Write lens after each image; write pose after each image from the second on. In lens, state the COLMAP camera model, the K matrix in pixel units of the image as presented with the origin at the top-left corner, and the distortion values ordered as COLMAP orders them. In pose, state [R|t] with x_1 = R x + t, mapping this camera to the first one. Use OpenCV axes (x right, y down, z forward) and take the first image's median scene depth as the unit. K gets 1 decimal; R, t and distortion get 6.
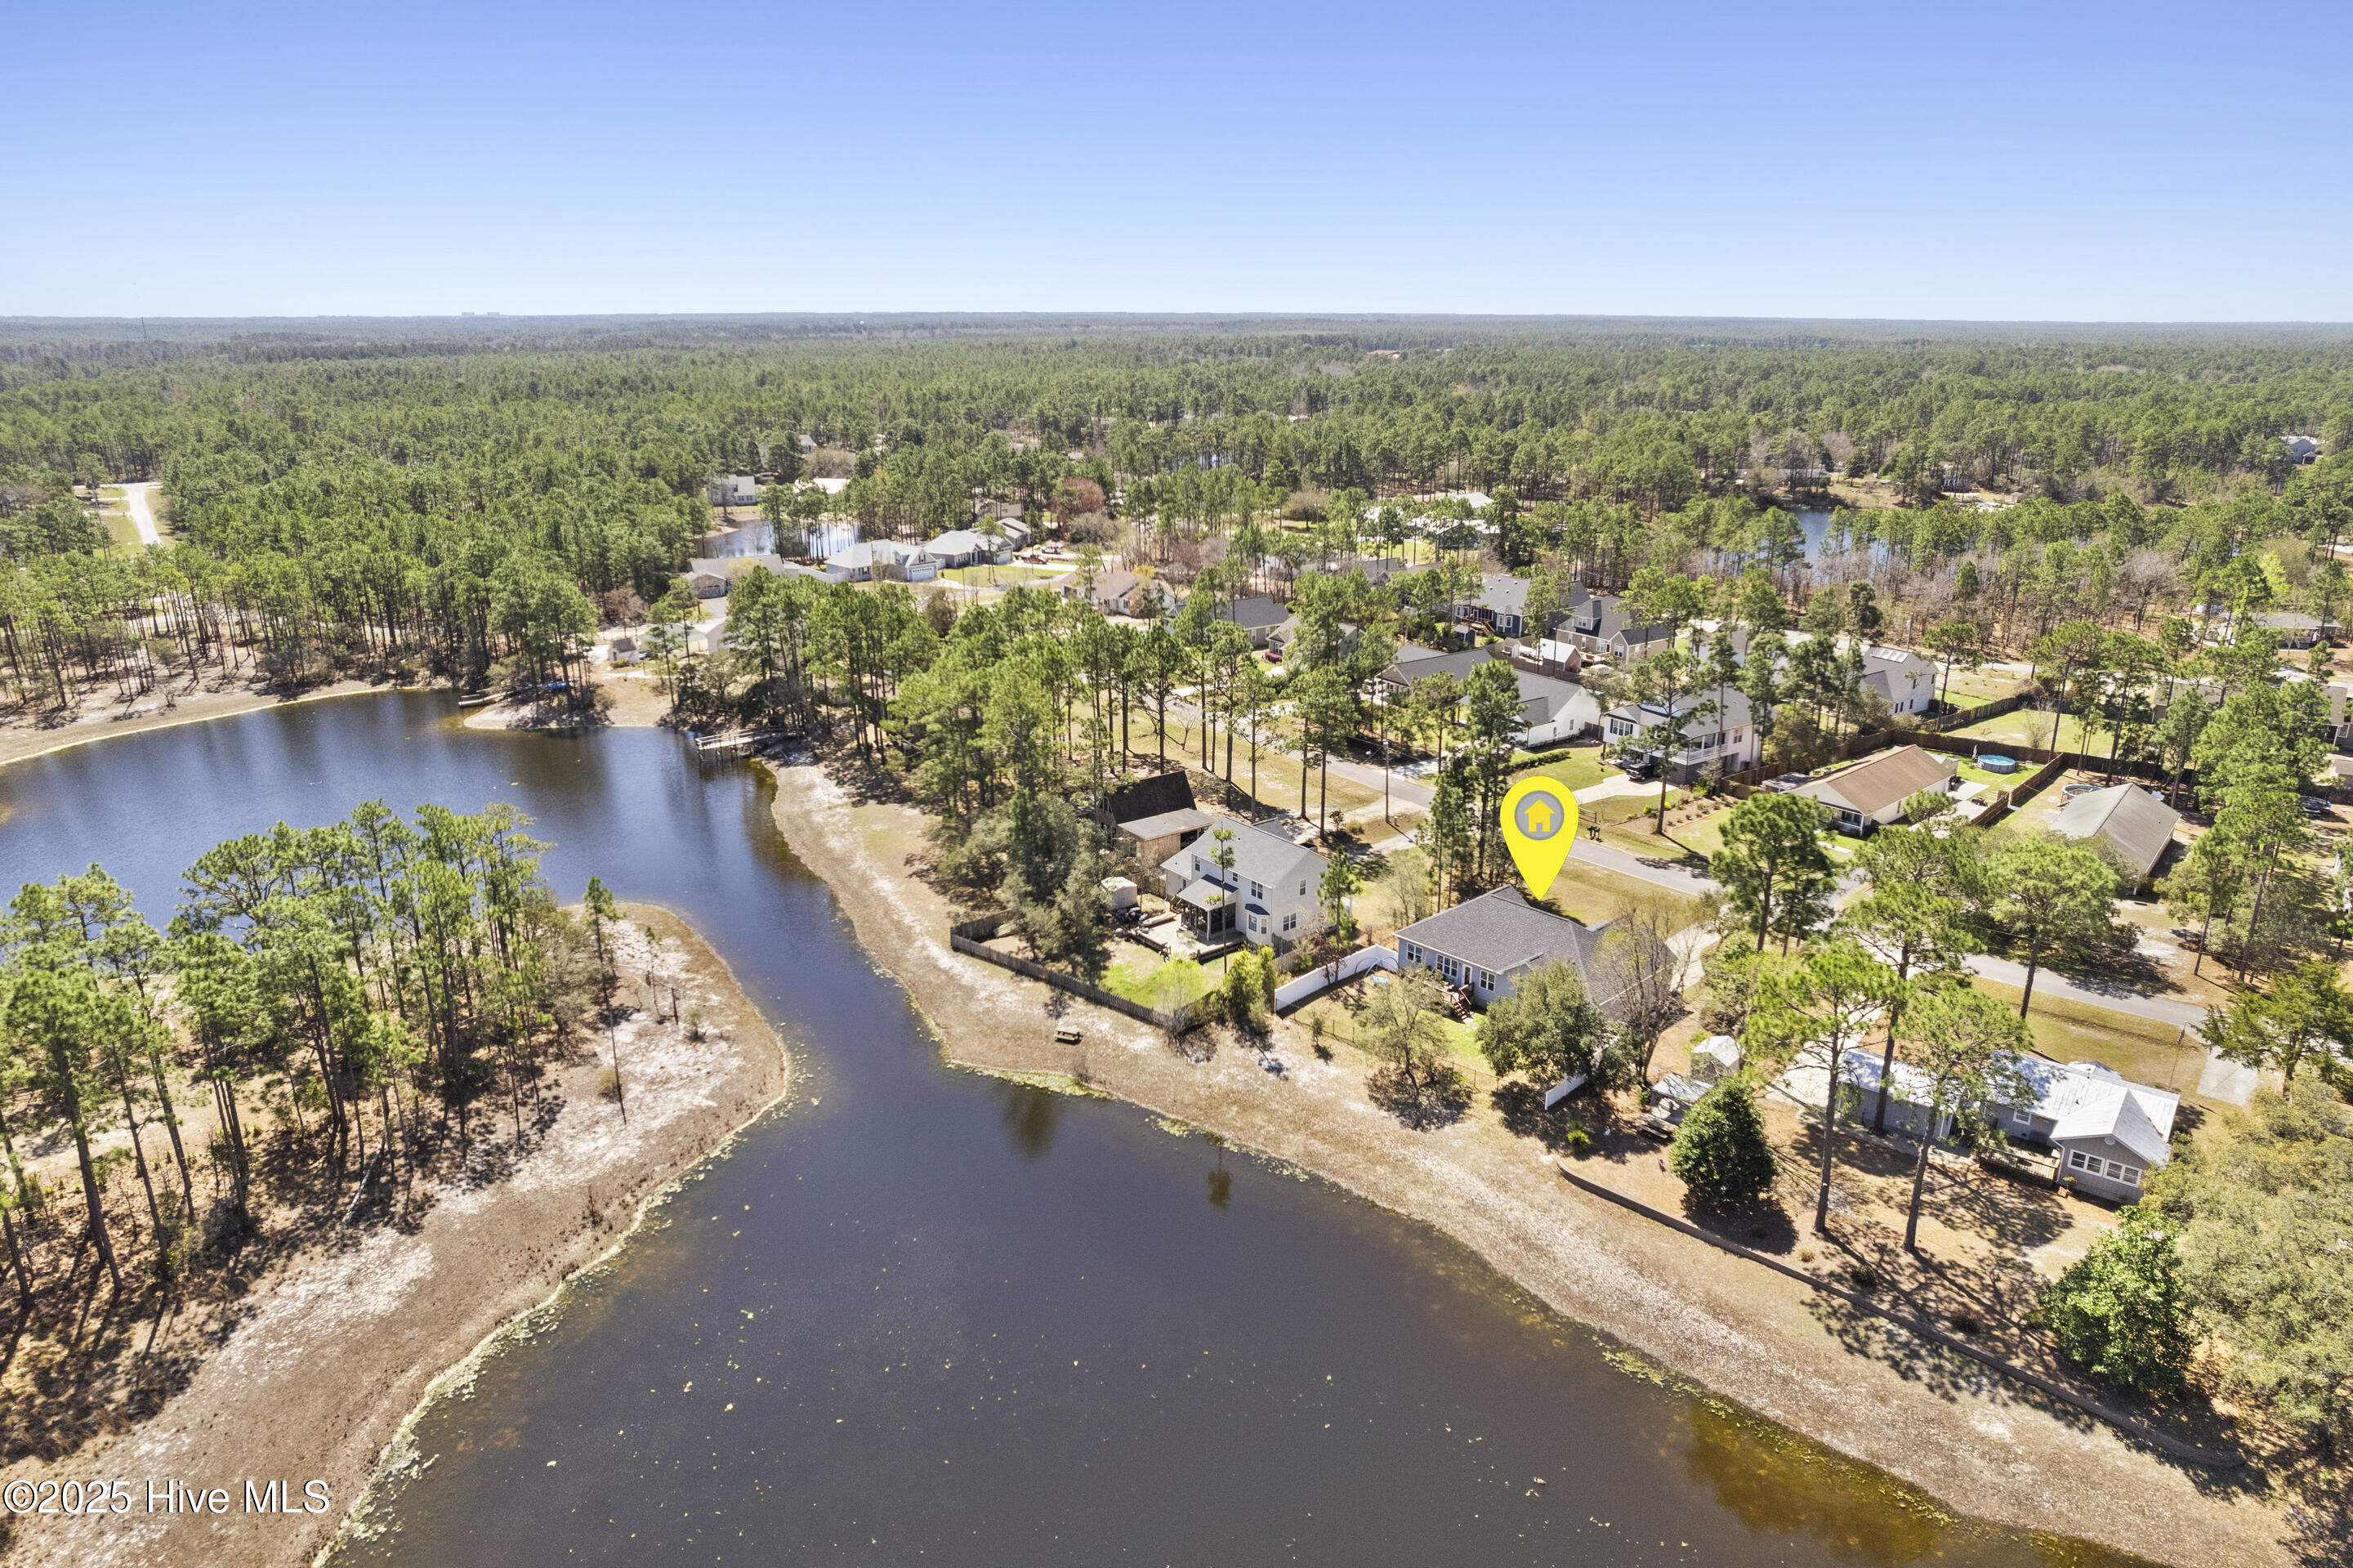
lens RADIAL K [[1520.1, 0, 1201.2], [0, 1520.1, 783.6], [0, 0, 1]] dist [-0.052996, 0.053634]
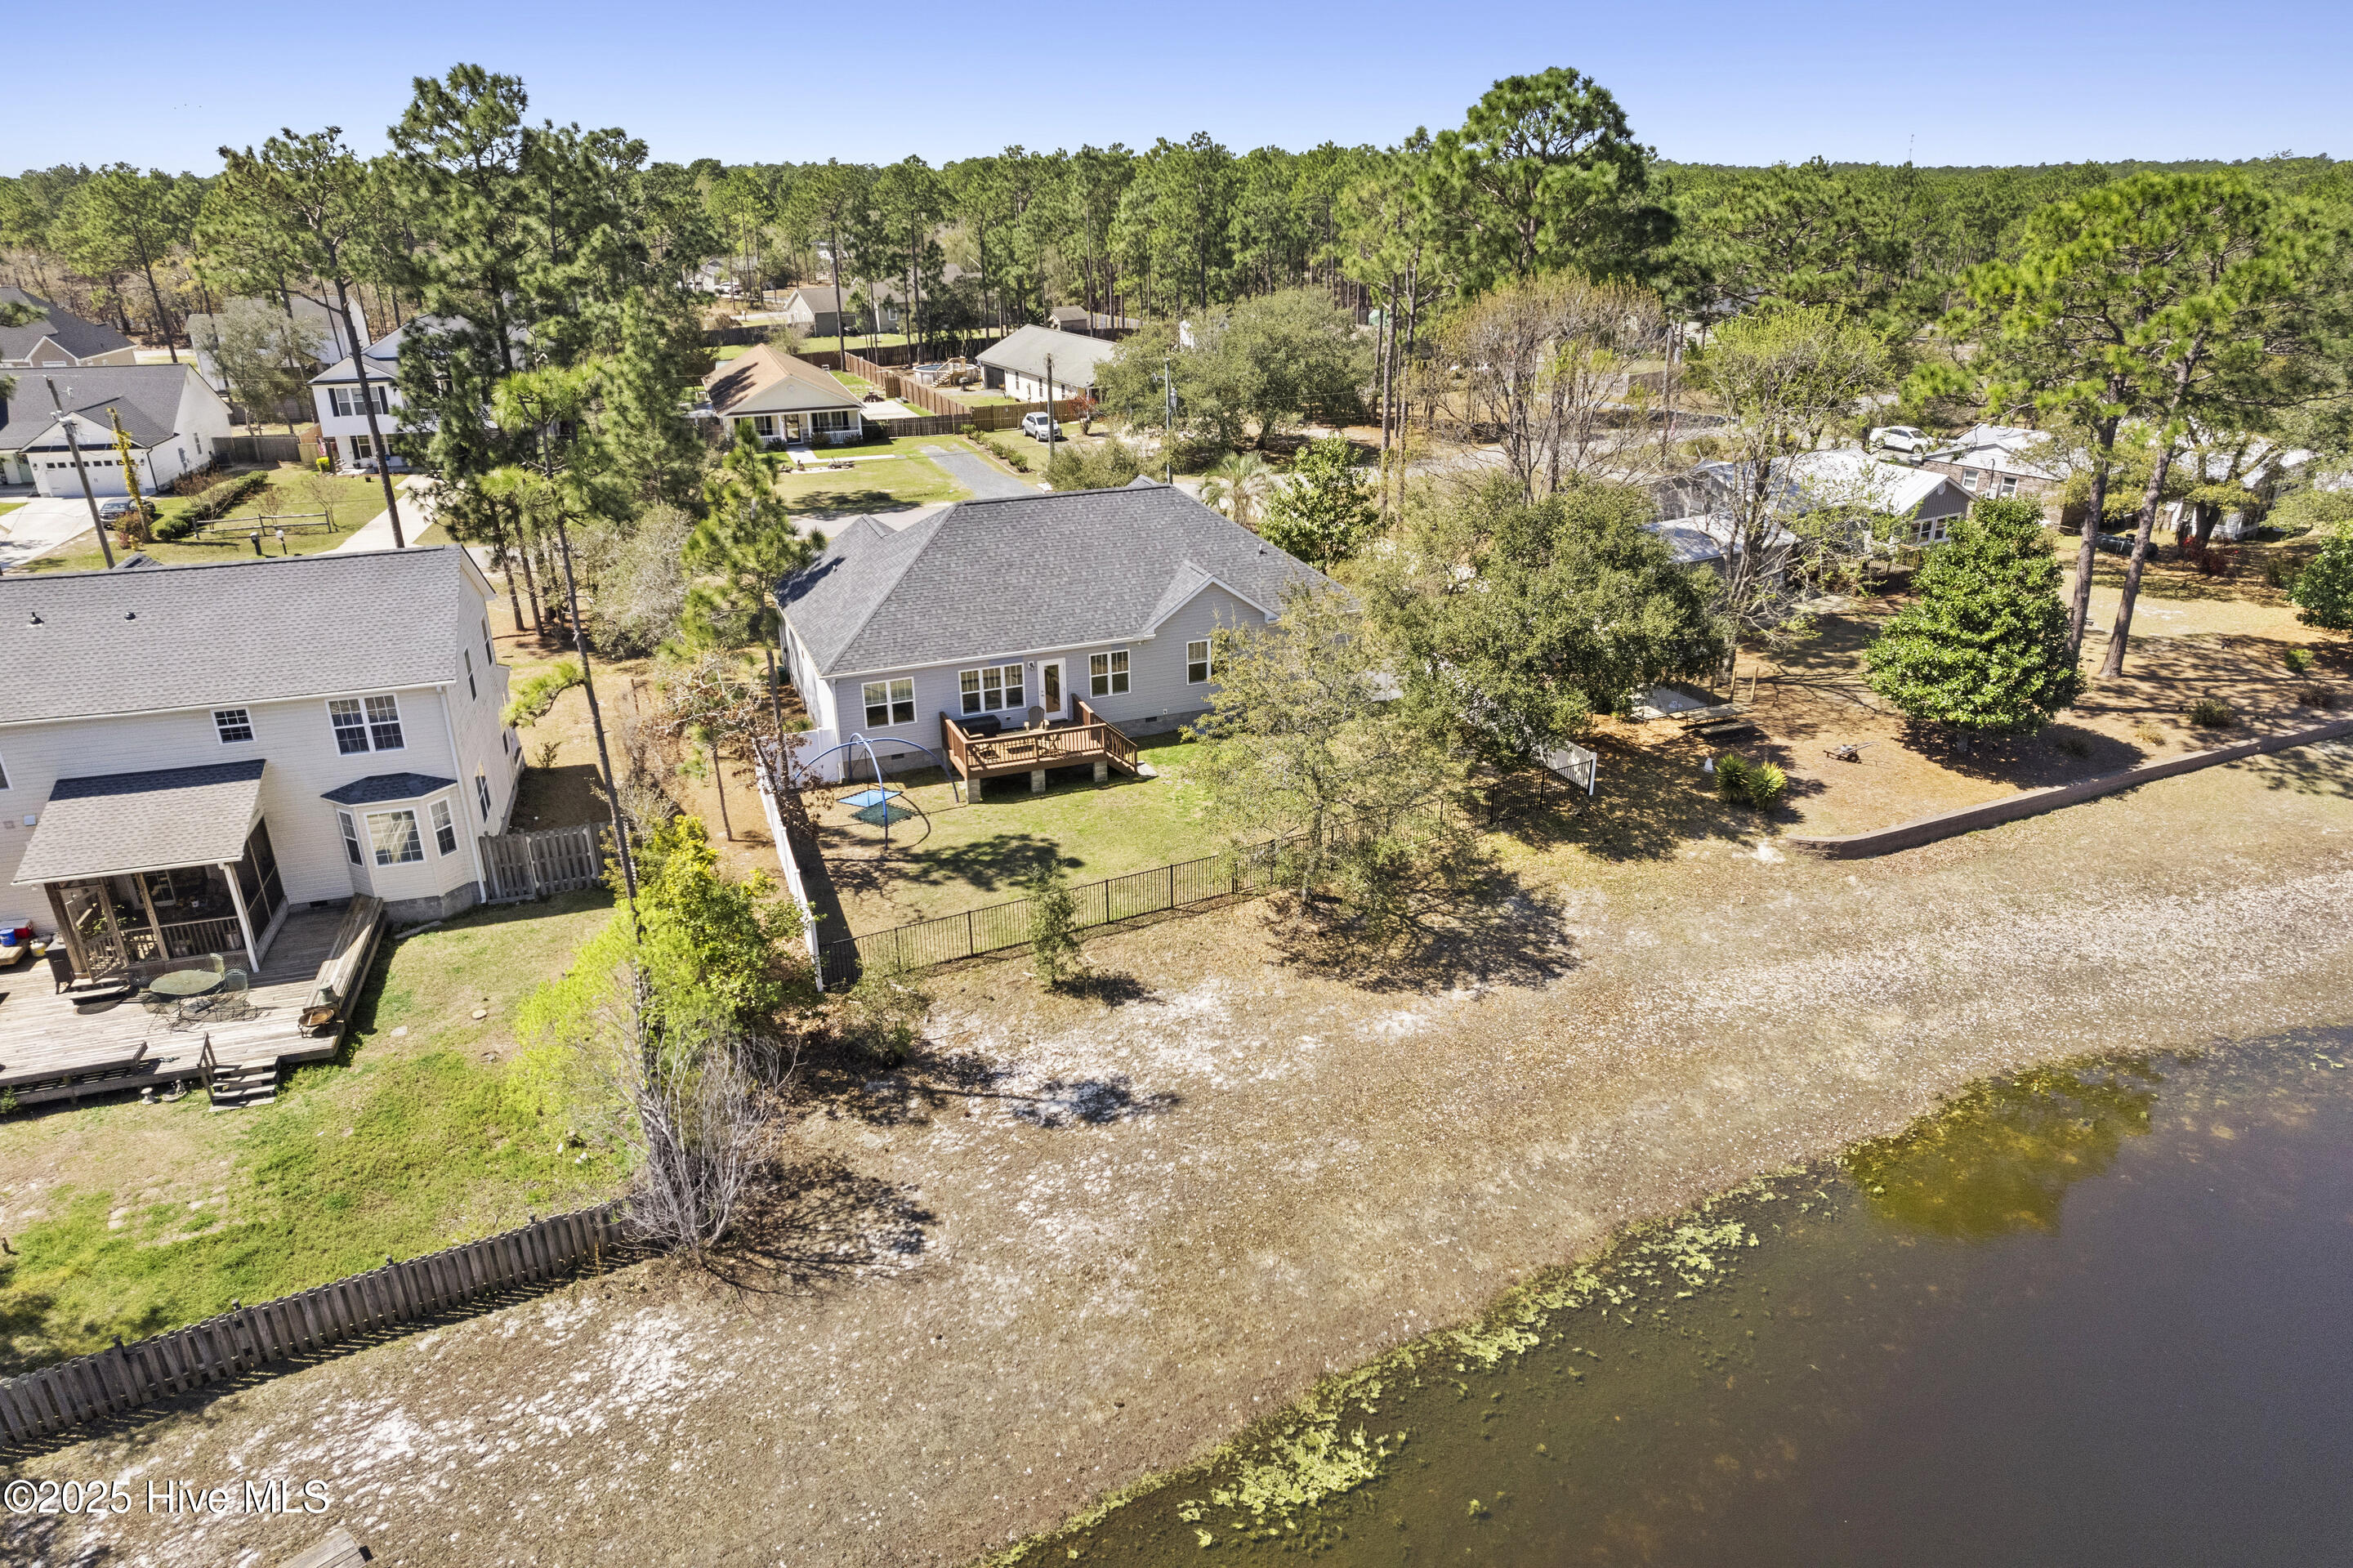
lens RADIAL K [[1507.4, 0, 1190.9], [0, 1507.4, 778.5], [0, 0, 1]] dist [-0.099290, 0.092827]
pose [[0.365389, -0.353725, 0.861028, -0.184566], [0.289967, 0.922215, 0.255810, 0.064831], [-0.884539, 0.156200, 0.439536, 0.898440]]
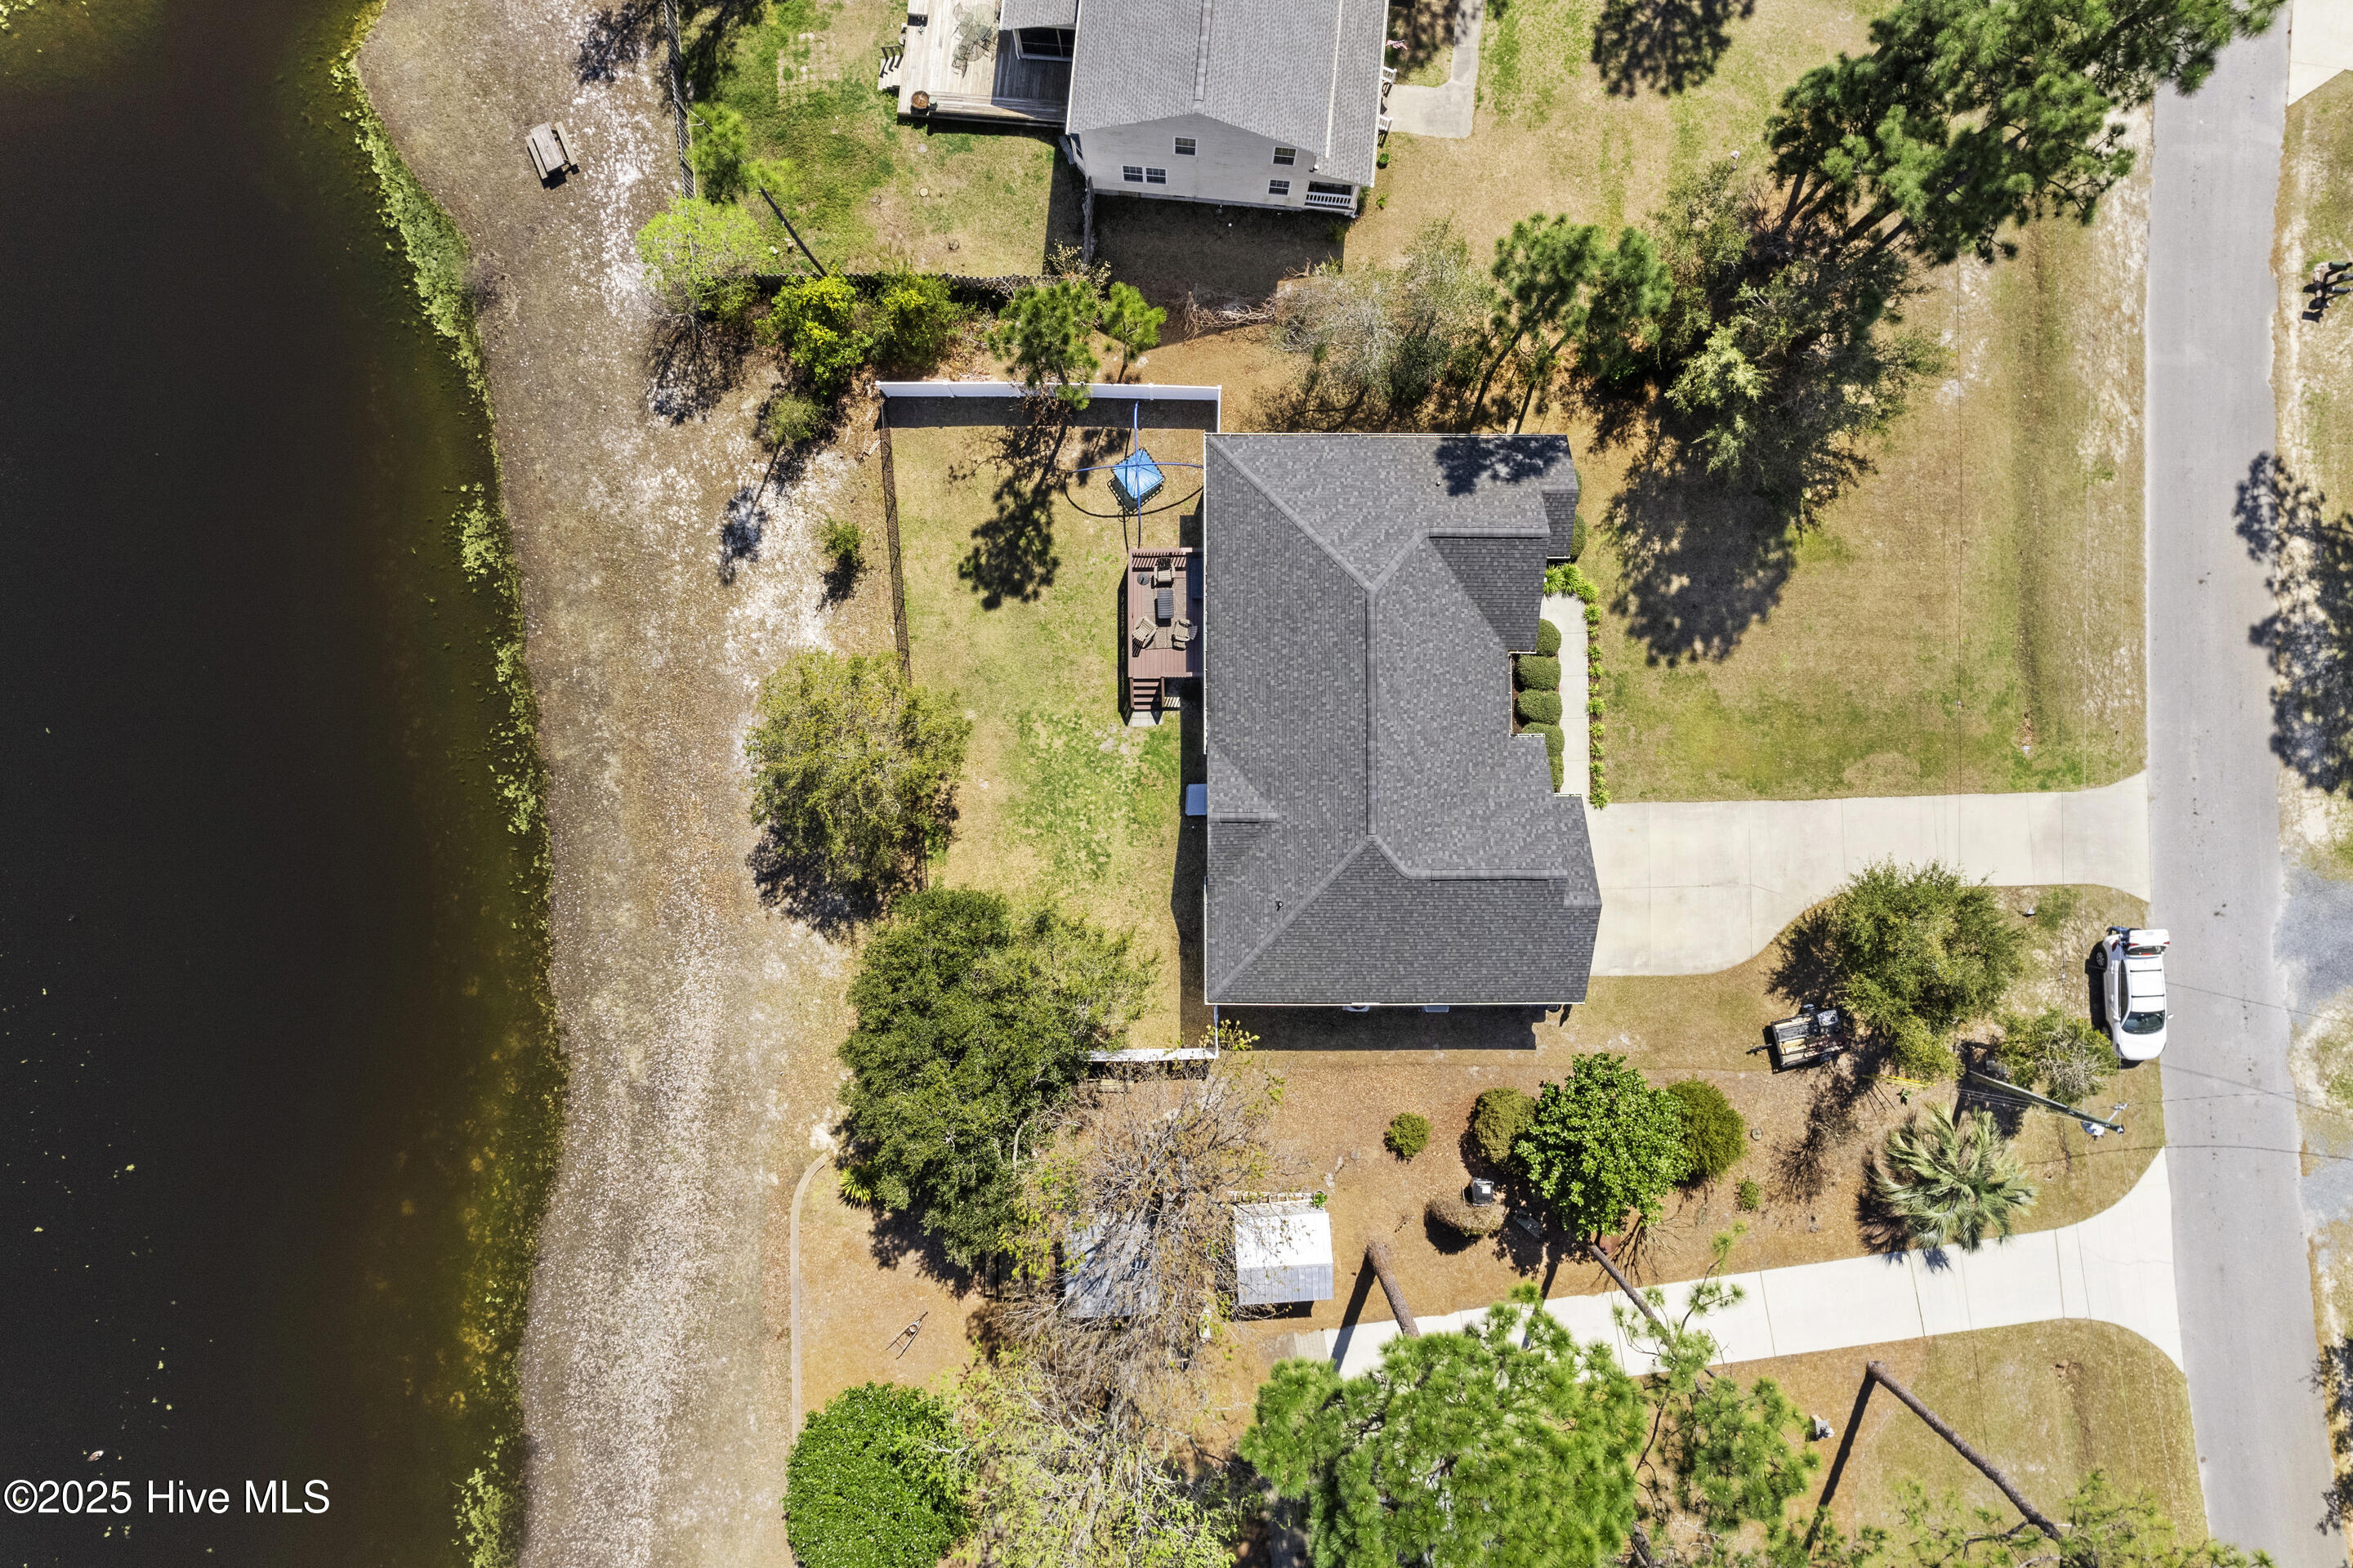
lens RADIAL K [[1507.4, 0, 1190.9], [0, 1507.4, 778.5], [0, 0, 1]] dist [-0.099290, 0.092827]
pose [[0.717551, 0.695973, -0.027245, 0.234176], [-0.223424, 0.267047, 0.937426, -0.296512], [0.659699, -0.666563, 0.347117, 0.929291]]
